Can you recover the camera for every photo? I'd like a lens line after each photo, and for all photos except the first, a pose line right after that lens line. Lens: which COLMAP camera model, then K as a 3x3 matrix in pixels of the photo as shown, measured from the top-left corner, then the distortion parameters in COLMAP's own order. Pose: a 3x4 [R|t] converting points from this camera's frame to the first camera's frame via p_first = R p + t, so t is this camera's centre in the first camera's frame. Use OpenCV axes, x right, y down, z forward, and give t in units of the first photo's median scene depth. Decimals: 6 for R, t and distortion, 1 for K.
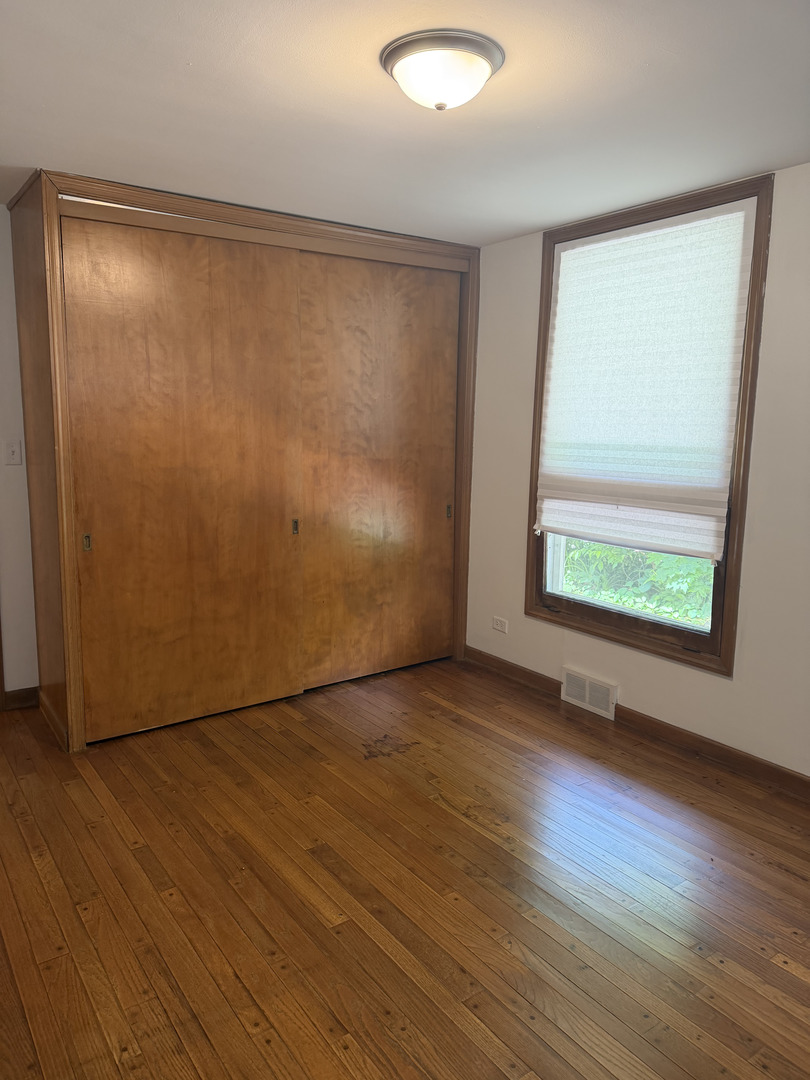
lens RADIAL K [[766.2, 0, 399.5], [0, 766.2, 534.4], [0, 0, 1]] dist [0.012571, -0.002832]
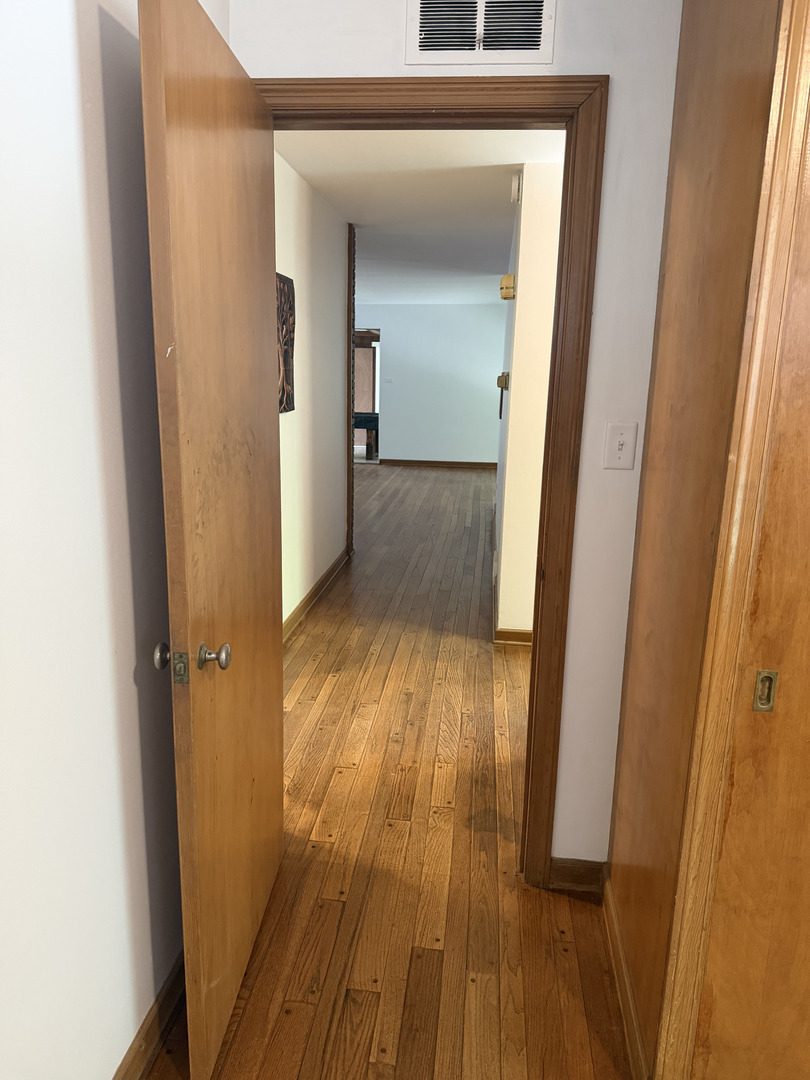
lens RADIAL K [[758.6, 0, 408.9], [0, 758.6, 539.9], [0, 0, 1]] dist [0.055871, -0.076201]
pose [[0.753142, 0.149803, -0.640575, -0.300753], [-0.109316, 0.988689, 0.102686, -0.089151], [0.648712, -0.007312, 0.760998, 0.570375]]
